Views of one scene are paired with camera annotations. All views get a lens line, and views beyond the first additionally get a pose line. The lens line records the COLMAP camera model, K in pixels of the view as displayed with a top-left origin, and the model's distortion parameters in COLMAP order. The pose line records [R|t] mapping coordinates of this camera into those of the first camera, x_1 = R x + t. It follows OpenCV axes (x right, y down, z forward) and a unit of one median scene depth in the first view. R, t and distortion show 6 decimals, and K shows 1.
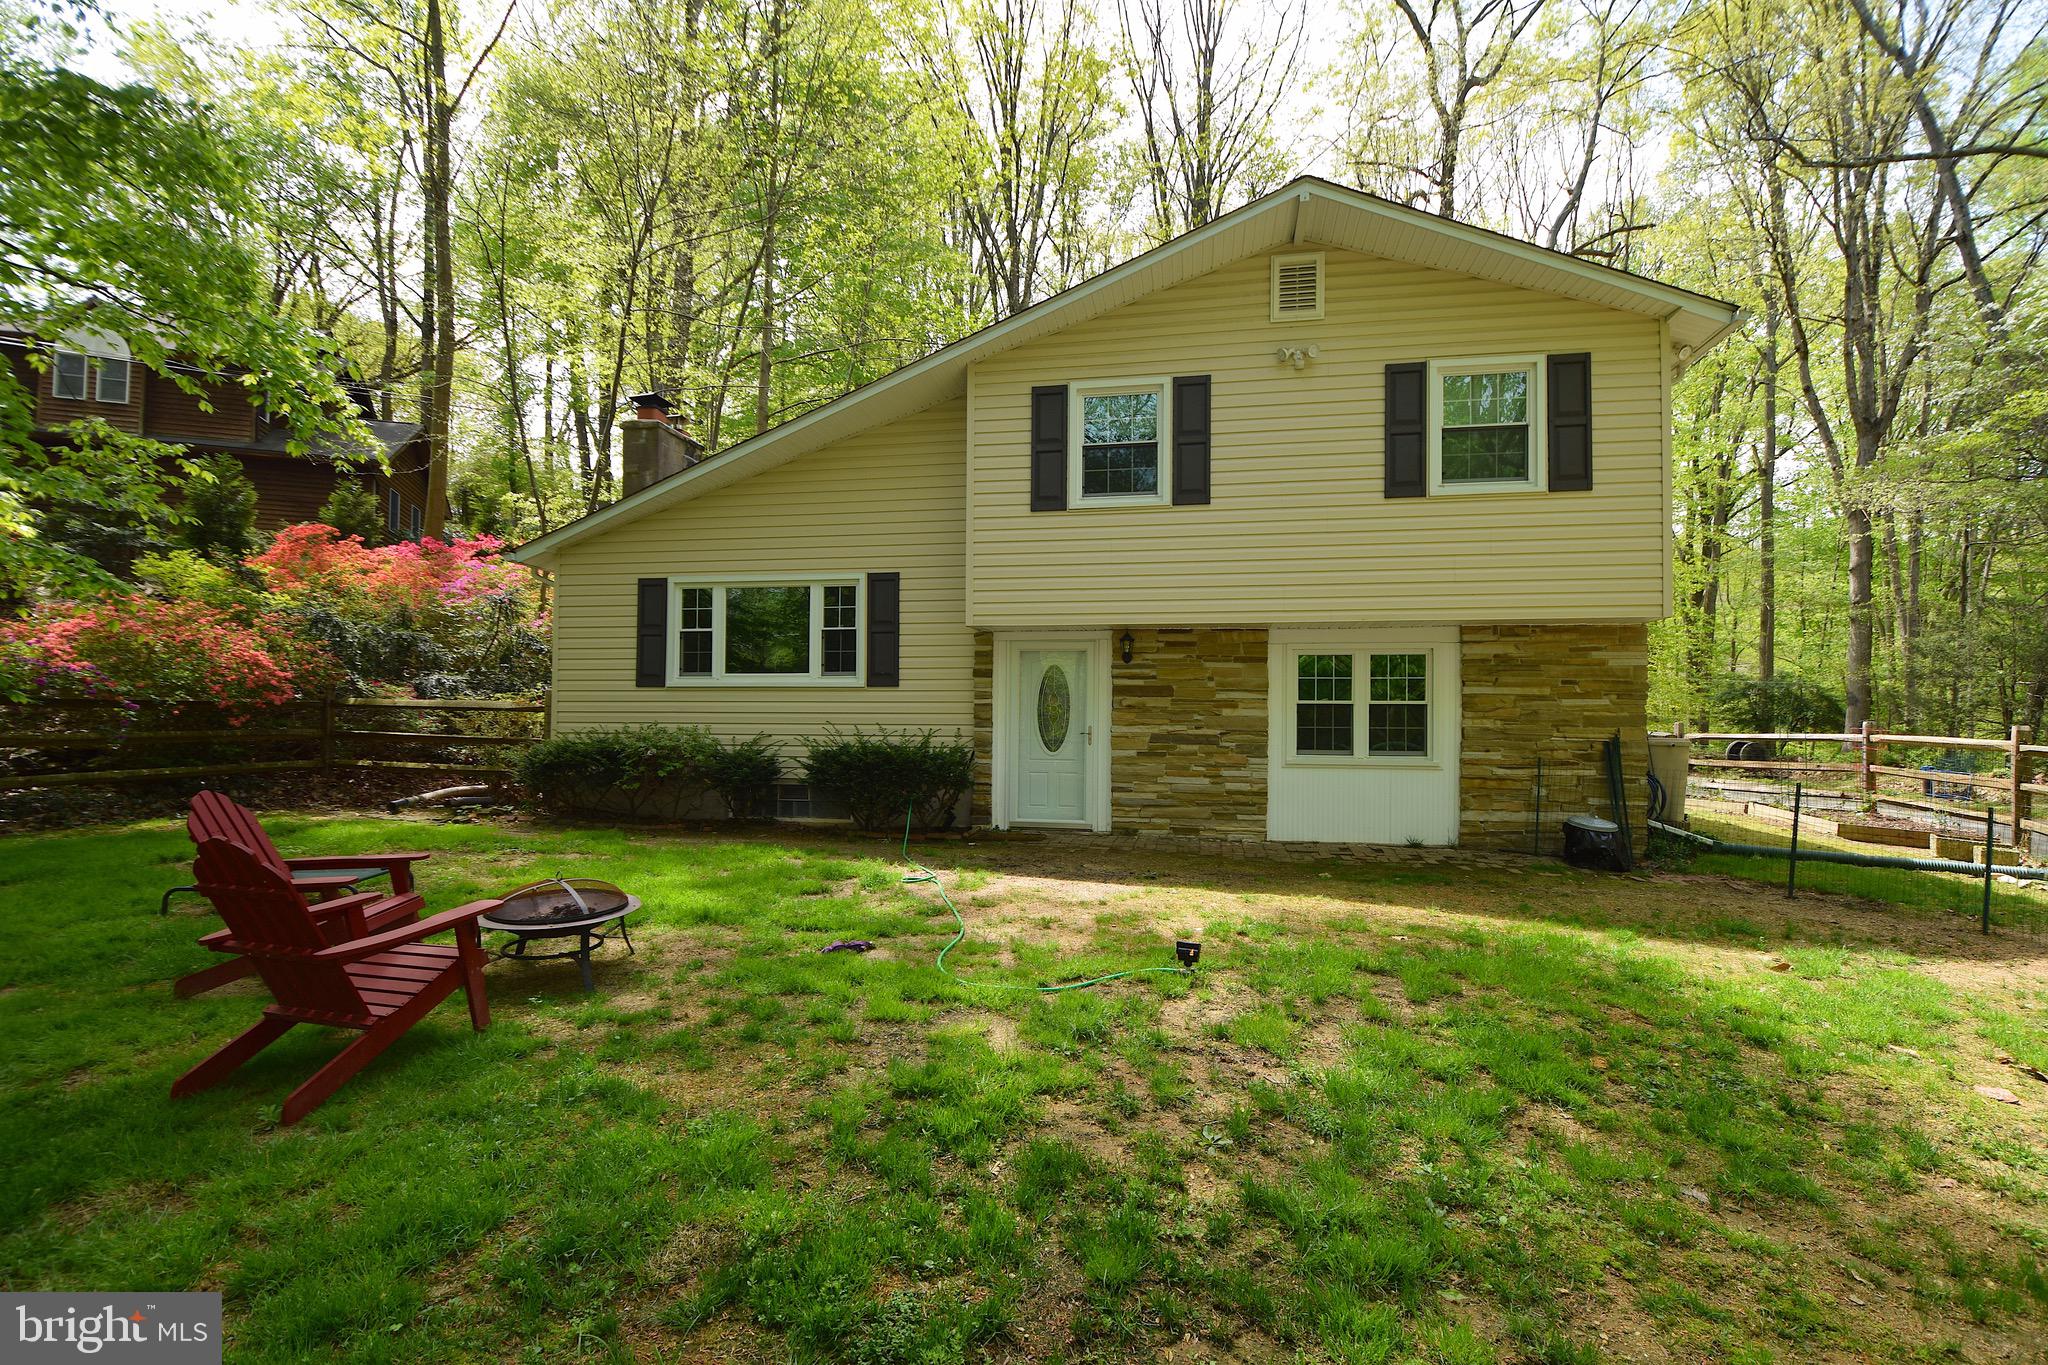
lens RADIAL K [[888.1, 0, 1029.8], [0, 888.1, 688.4], [0, 0, 1]] dist [-0.020598, -0.001266]
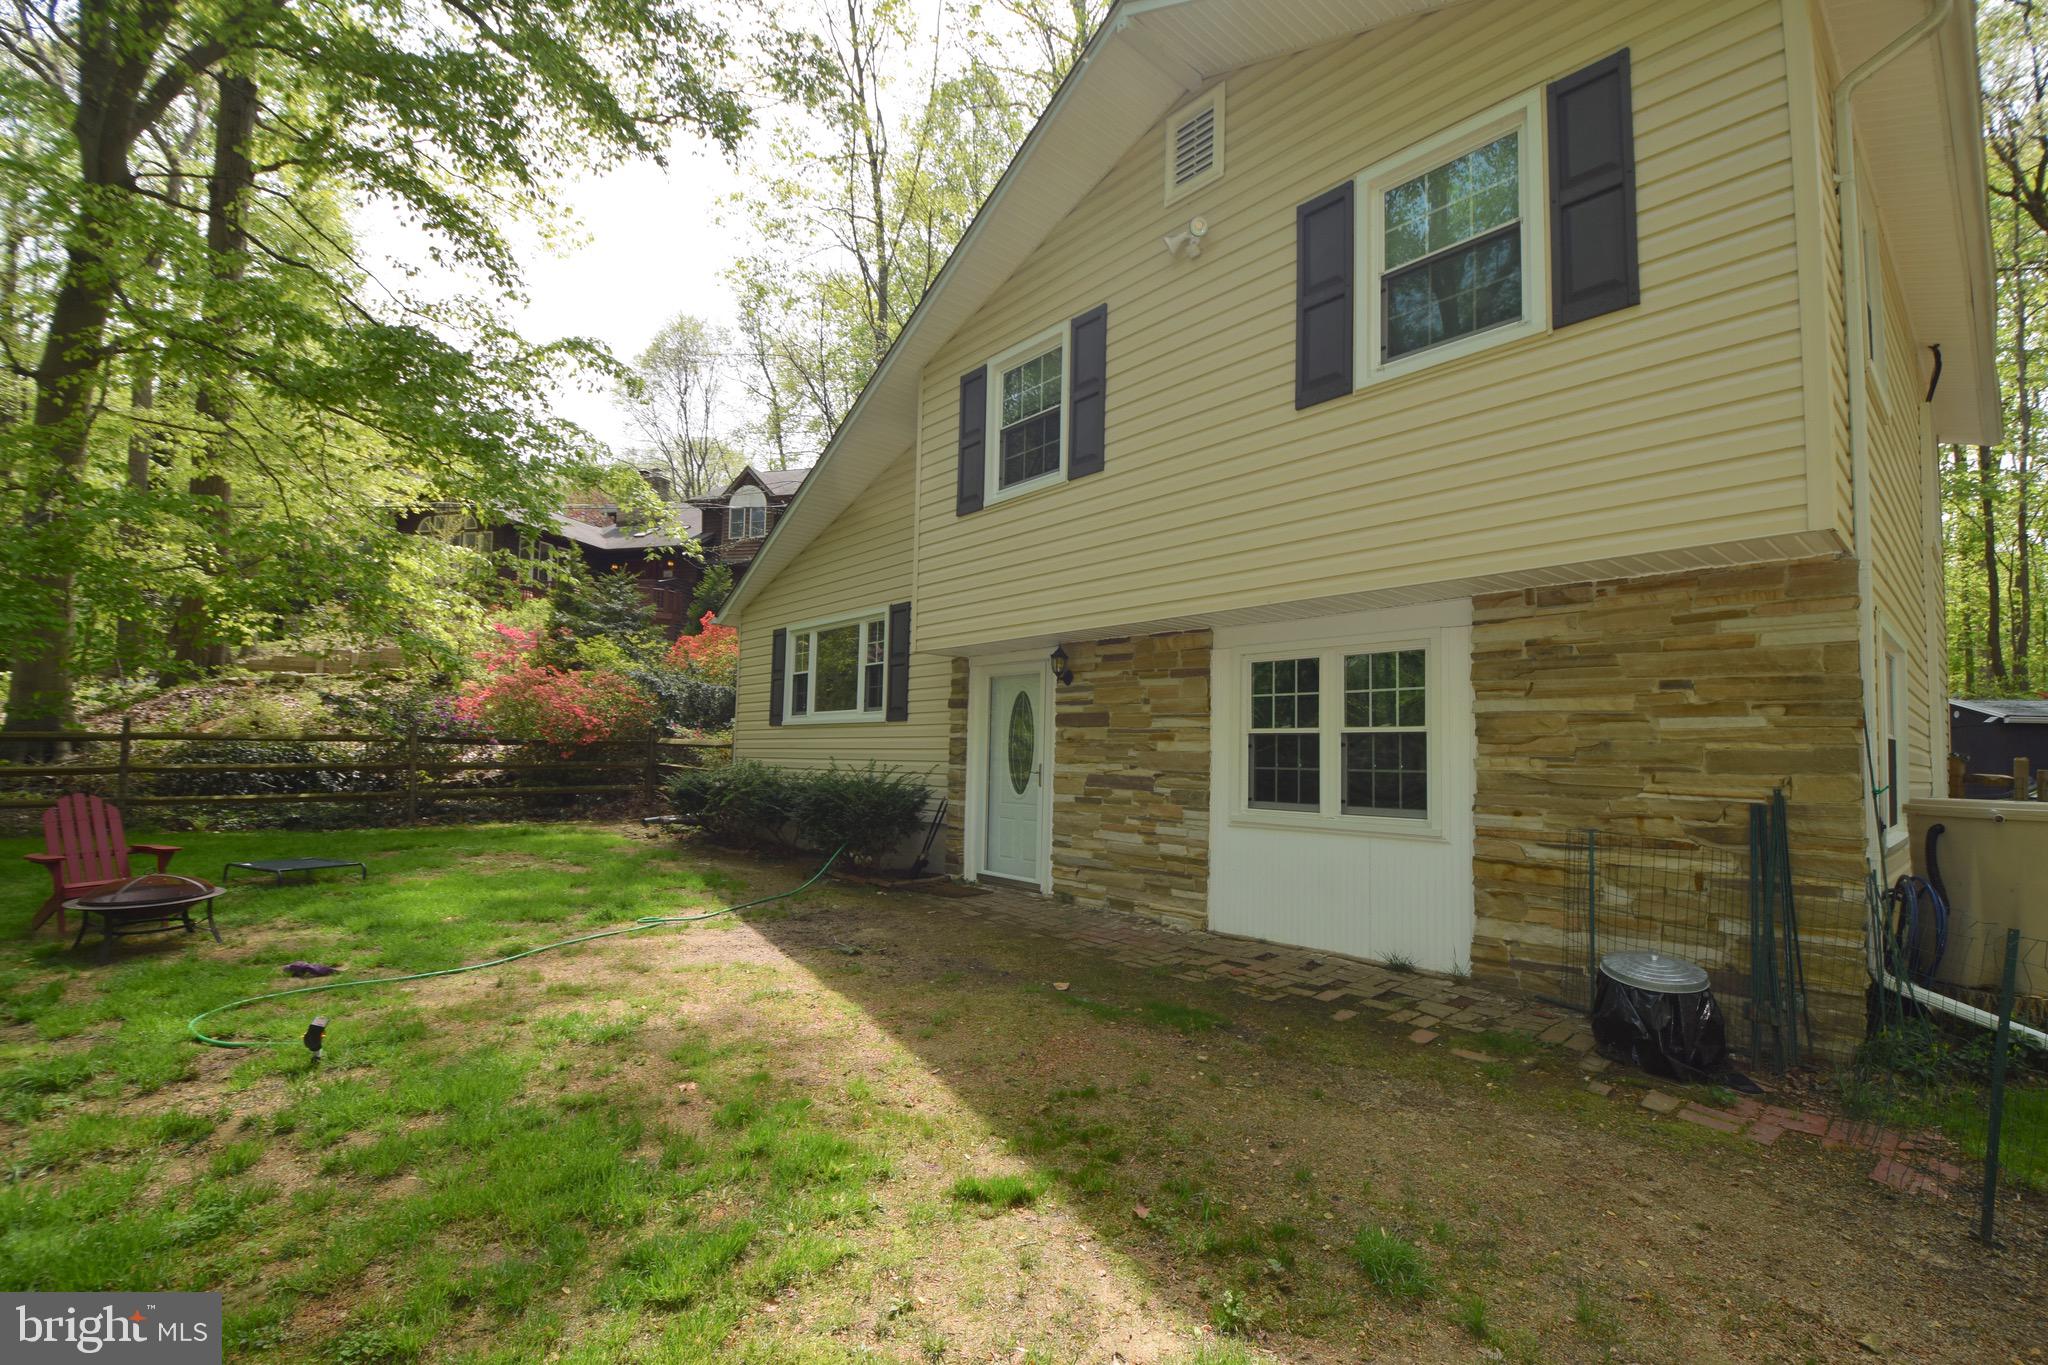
lens RADIAL K [[888.1, 0, 1022.9], [0, 888.1, 688.8], [0, 0, 1]] dist [-0.020598, -0.001266]
pose [[0.797918, -0.042223, -0.601285, 0.581443], [0.017143, 0.998730, -0.047384, 0.012187], [0.602522, 0.027501, 0.797628, 0.350573]]
